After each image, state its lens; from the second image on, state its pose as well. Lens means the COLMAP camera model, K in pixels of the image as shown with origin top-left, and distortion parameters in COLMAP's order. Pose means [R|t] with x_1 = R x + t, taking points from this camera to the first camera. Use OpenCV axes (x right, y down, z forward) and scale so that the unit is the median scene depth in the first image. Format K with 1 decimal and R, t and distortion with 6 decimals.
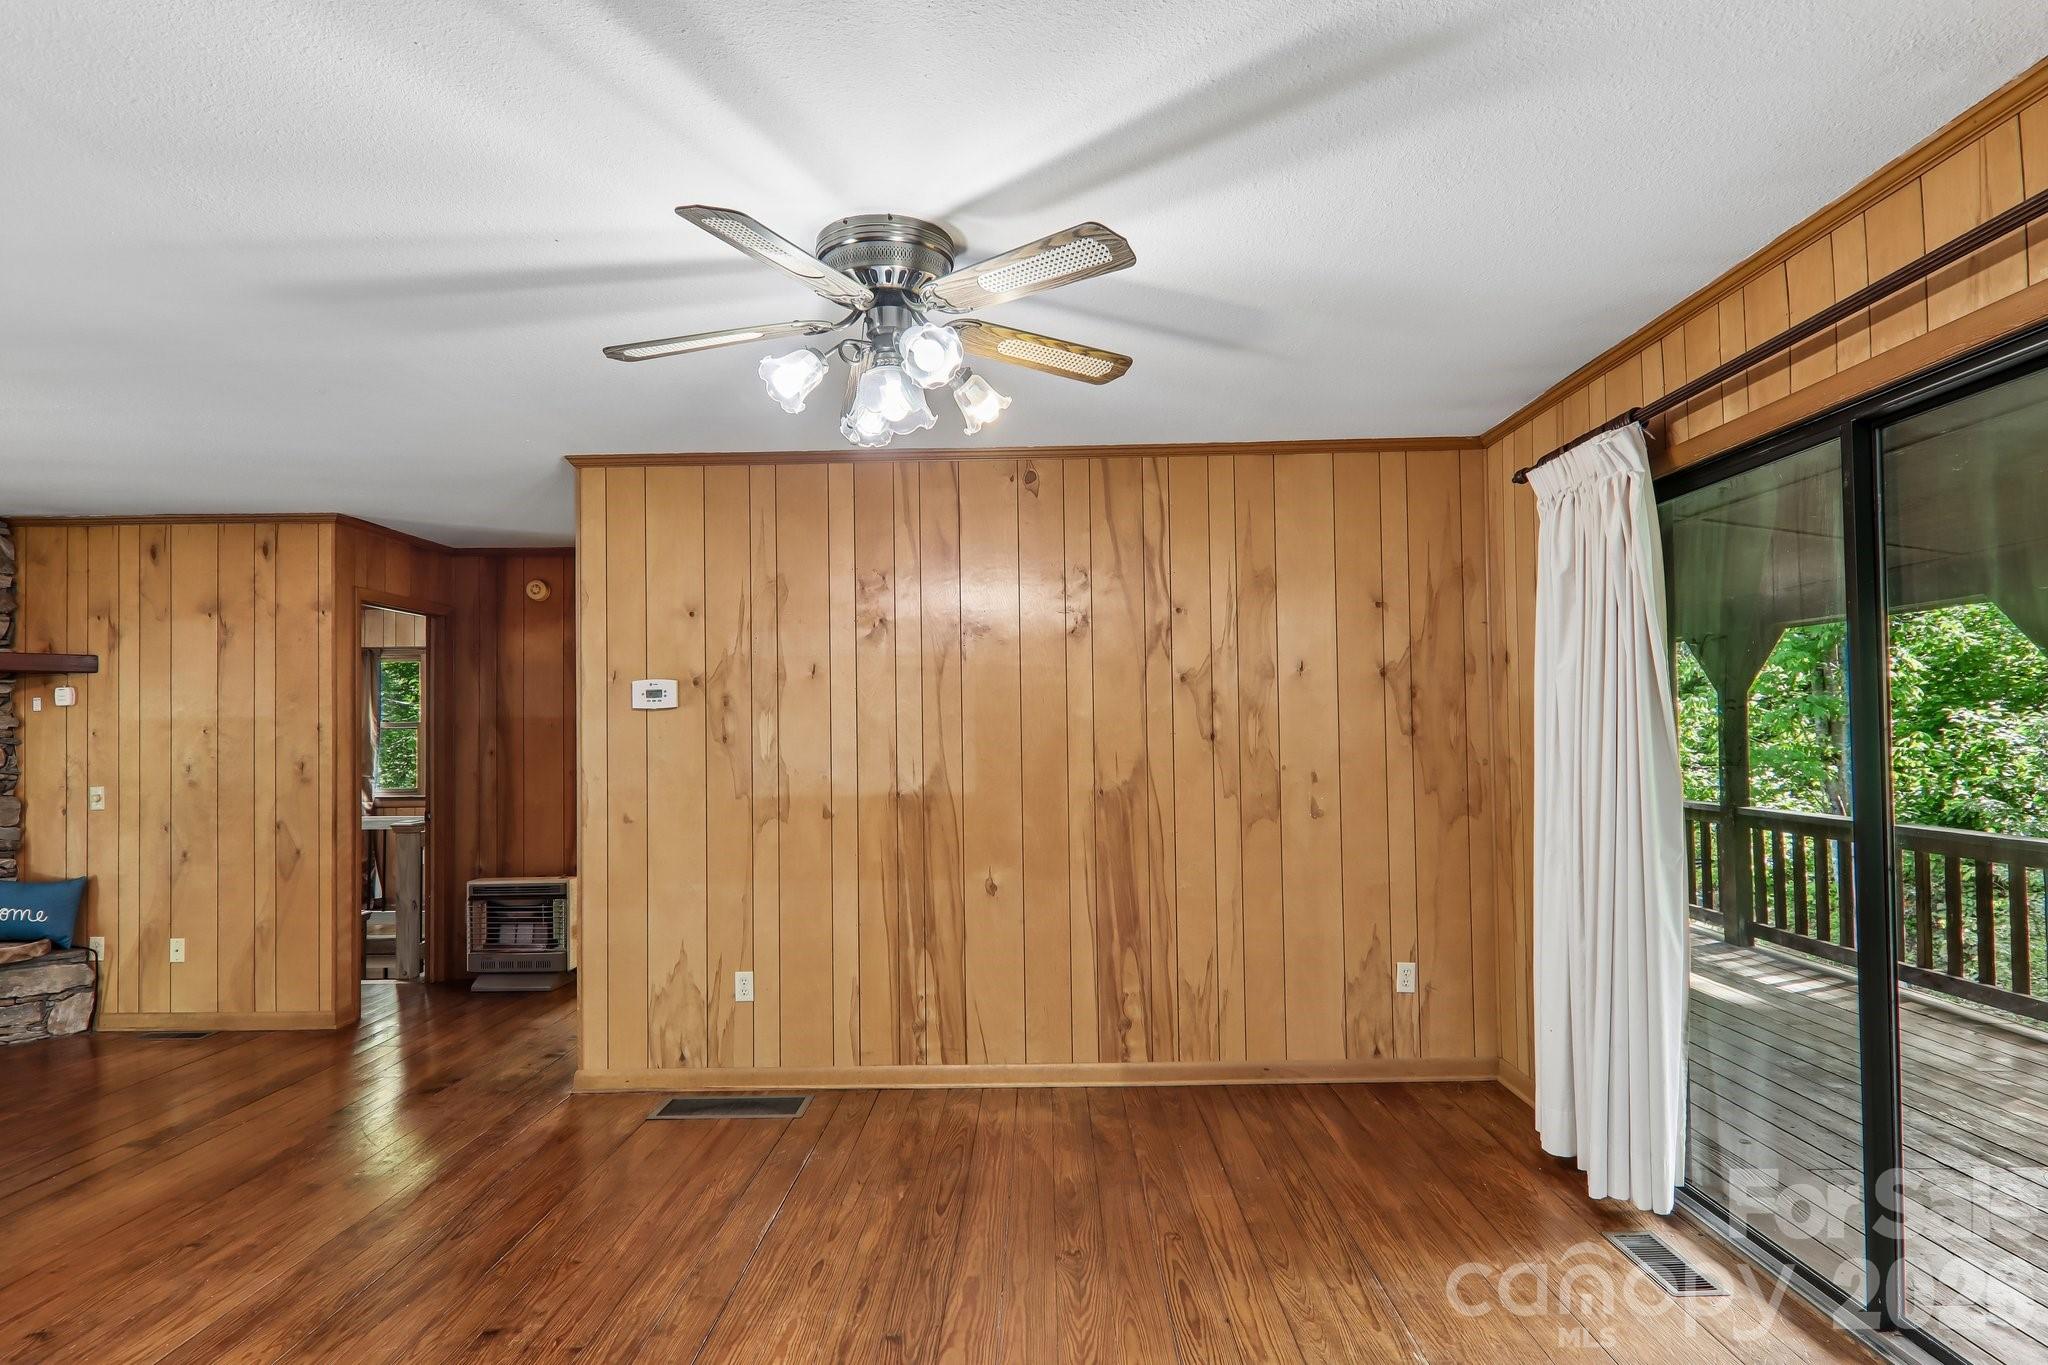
lens RADIAL K [[1125.2, 0, 1025.5], [0, 1125.2, 700.6], [0, 0, 1]] dist [0.022751, -0.020958]
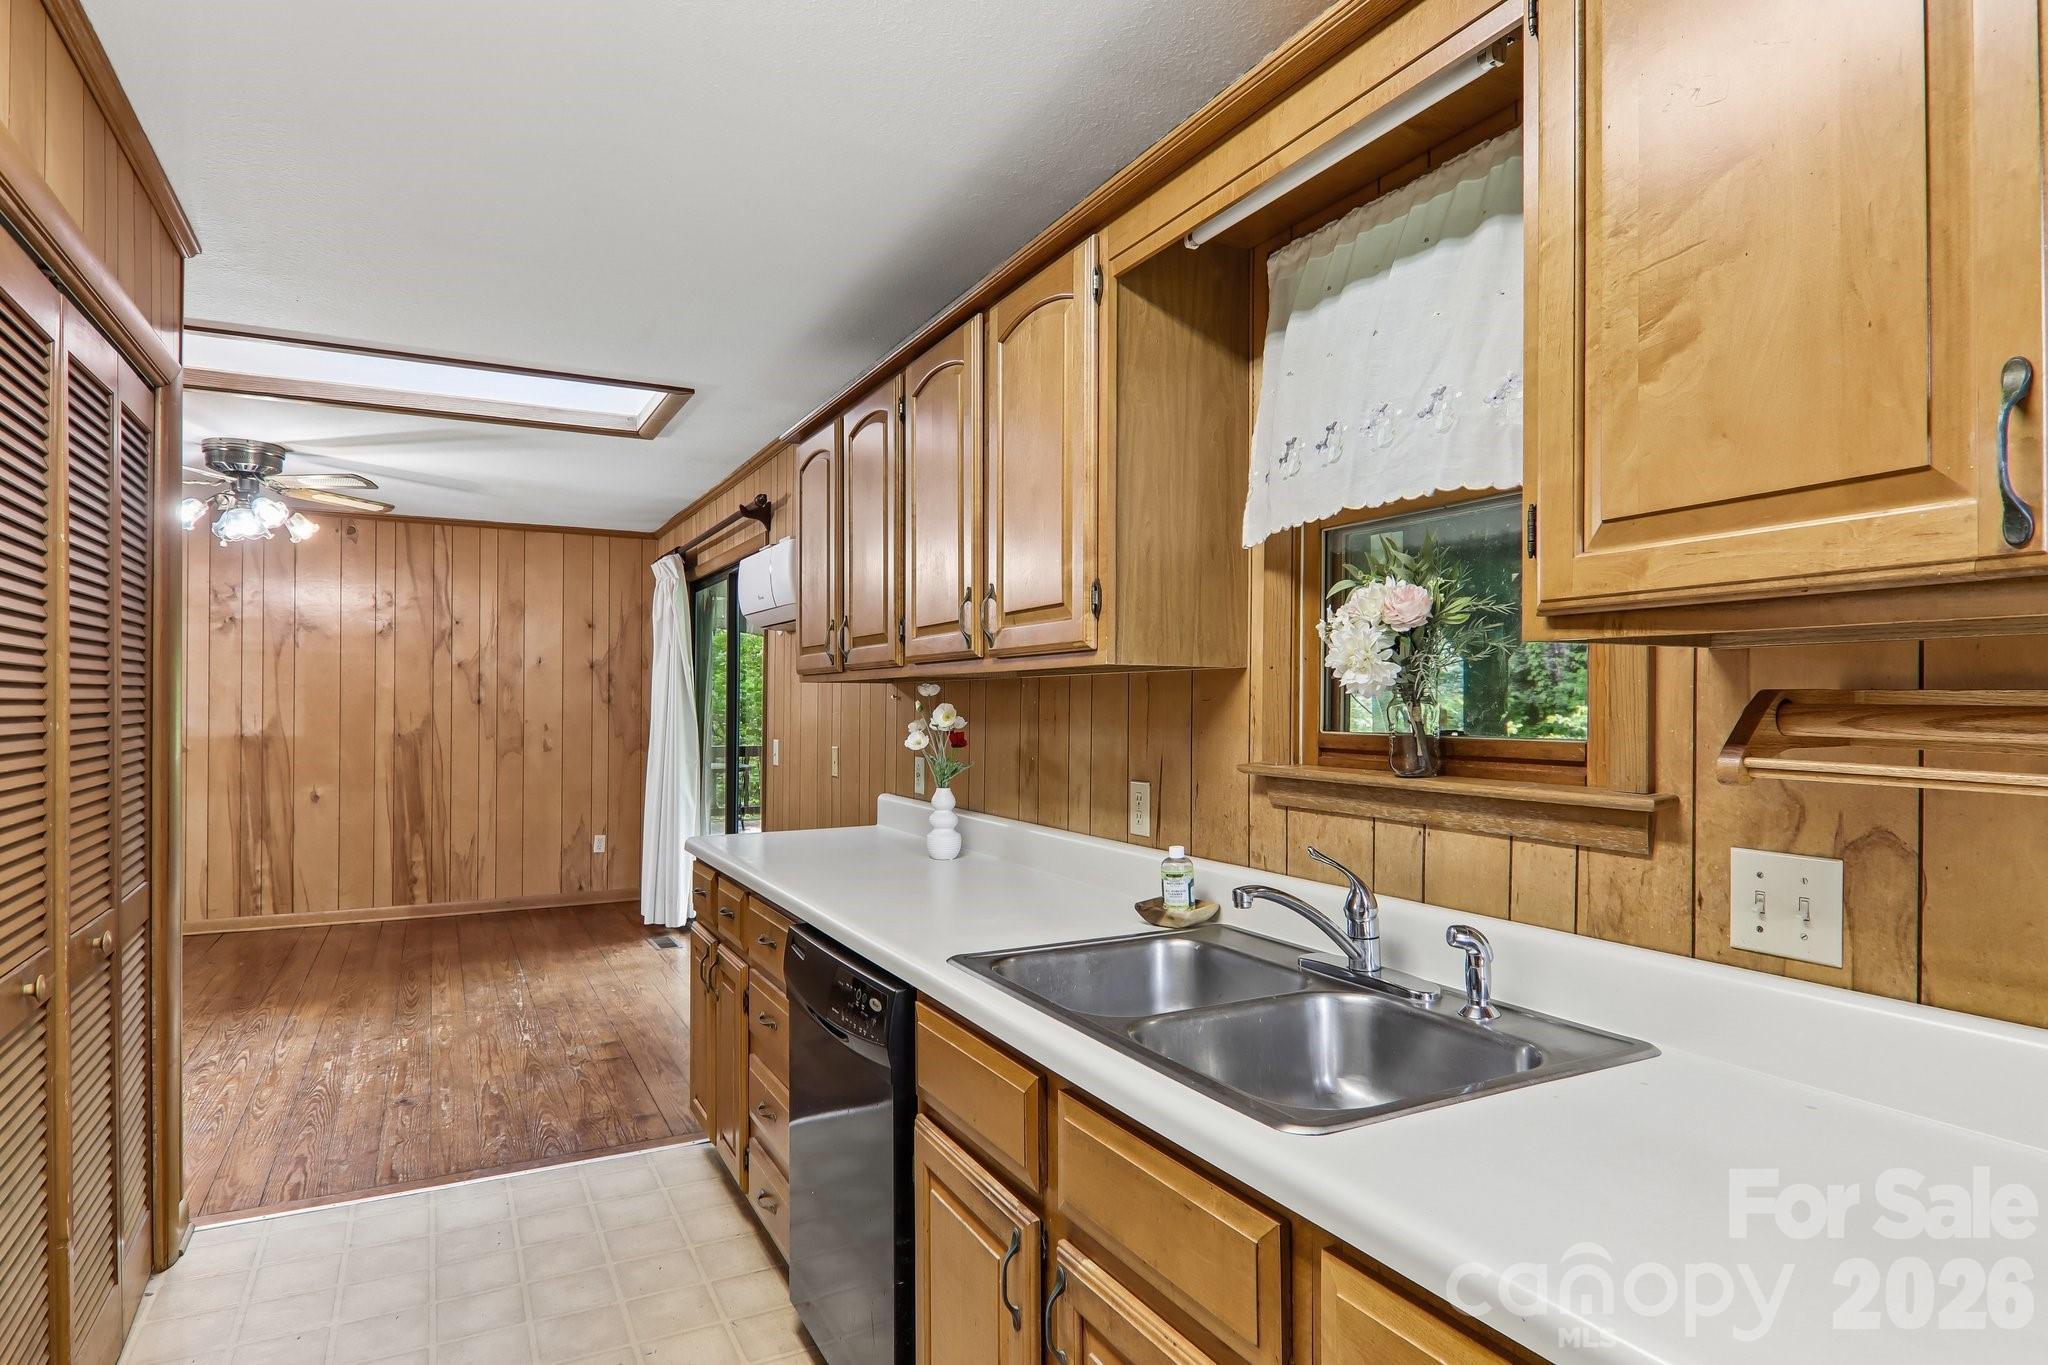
lens RADIAL K [[1125.2, 0, 1028.4], [0, 1125.2, 701.5], [0, 0, 1]] dist [0.022751, -0.020958]
pose [[0.877338, 0.020571, 0.479432, 0.080222], [-0.030967, 0.999425, 0.013786, -0.015392], [-0.478872, -0.026942, 0.877471, -0.808613]]
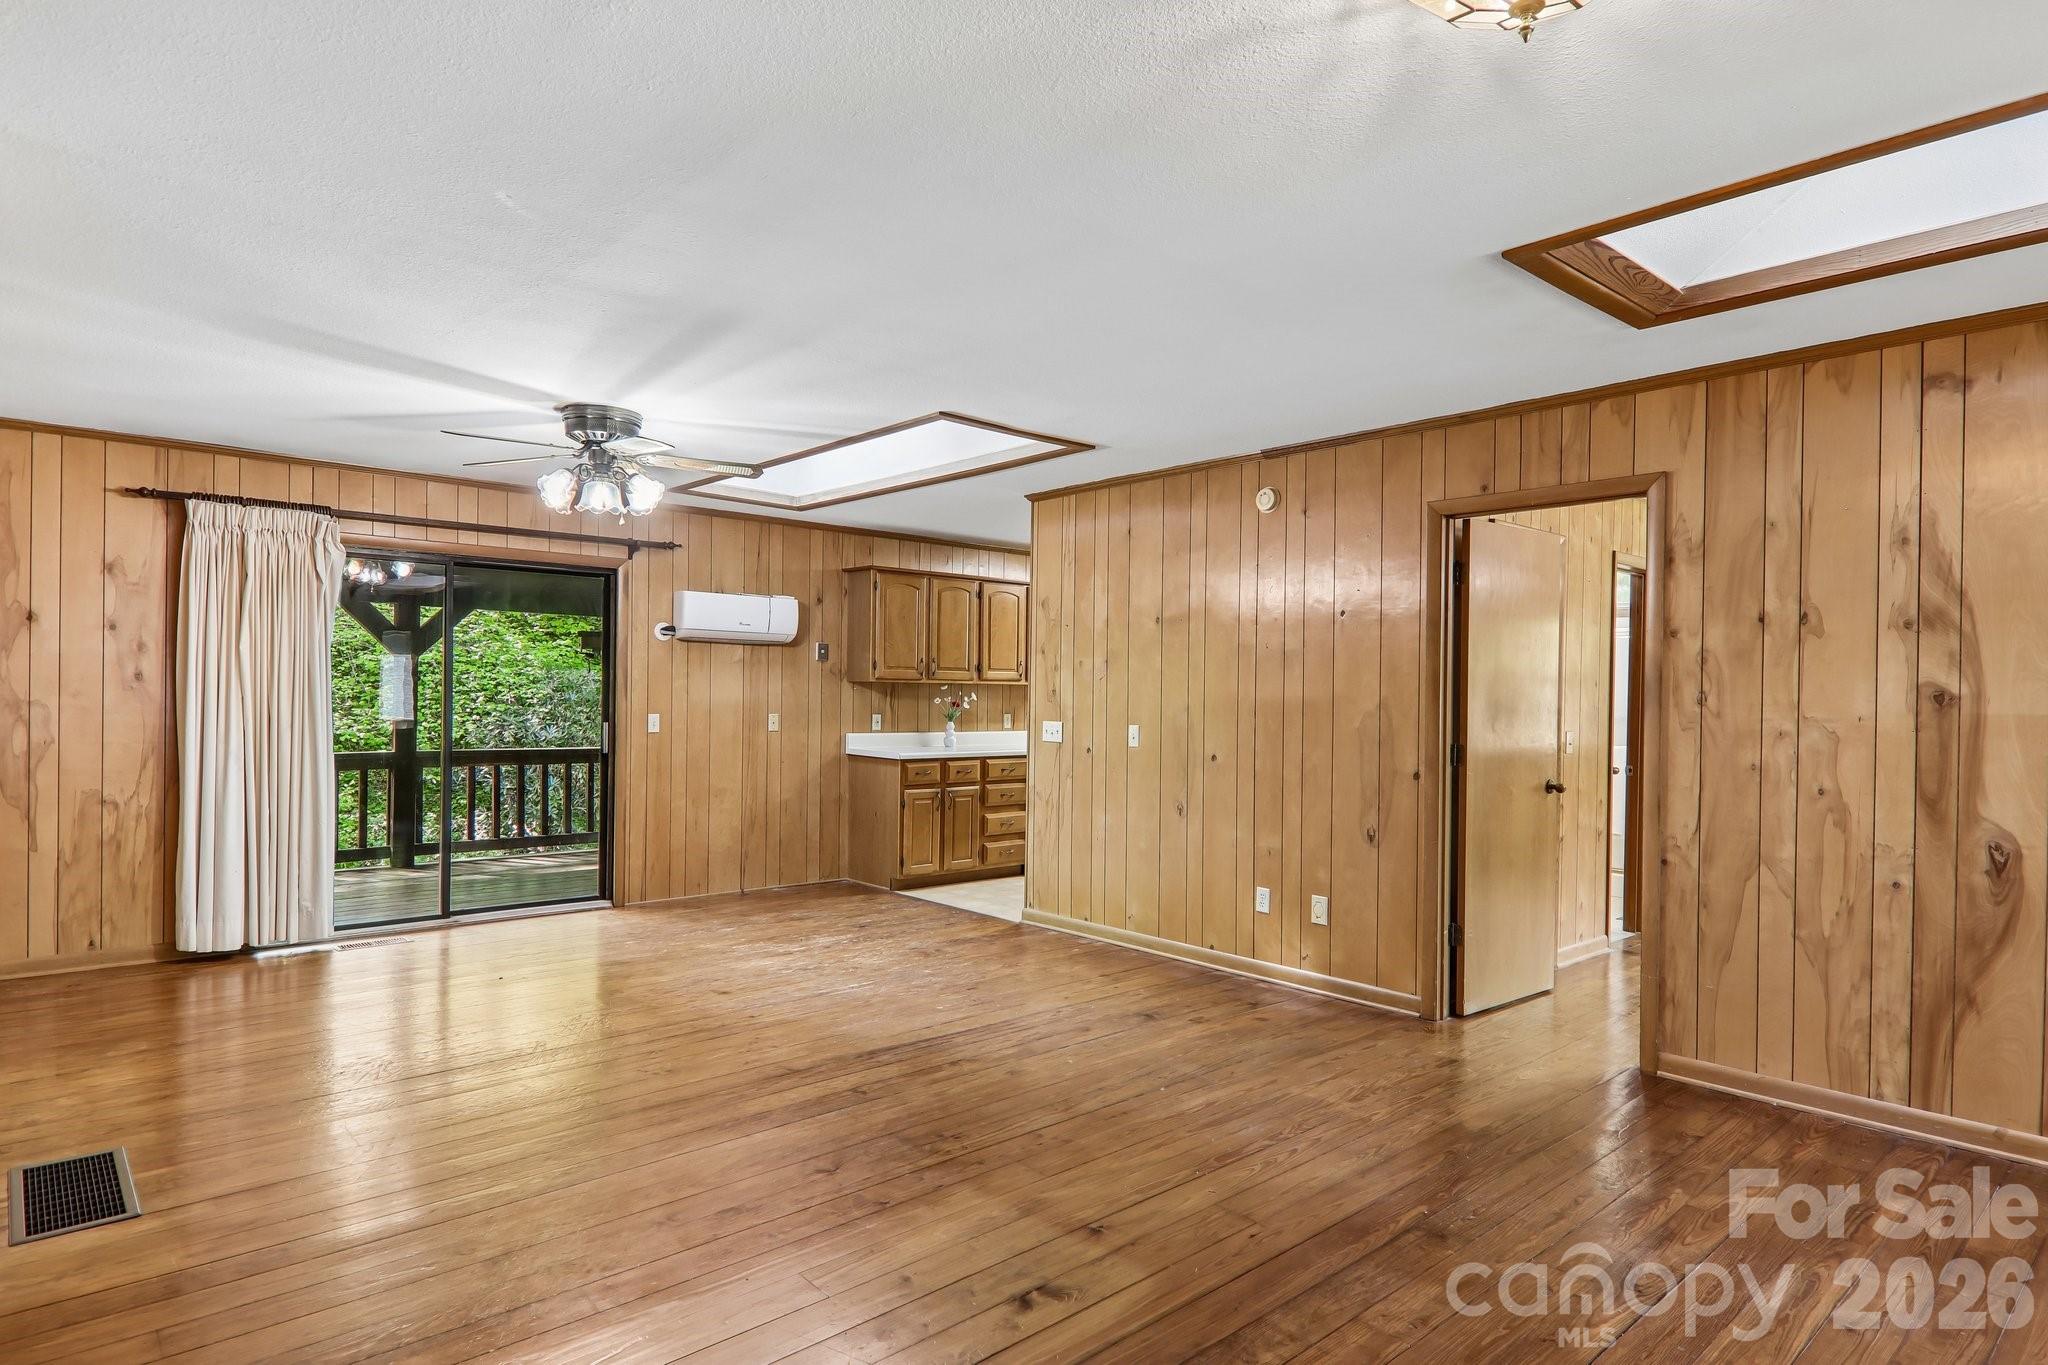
lens RADIAL K [[1125.2, 0, 1026.1], [0, 1125.2, 700.3], [0, 0, 1]] dist [0.022751, -0.020958]
pose [[-0.678351, 0.002494, 0.734734, -1.121037], [-0.022516, 0.999454, -0.024180, 0.054018], [-0.734393, -0.032946, -0.677924, 0.995588]]
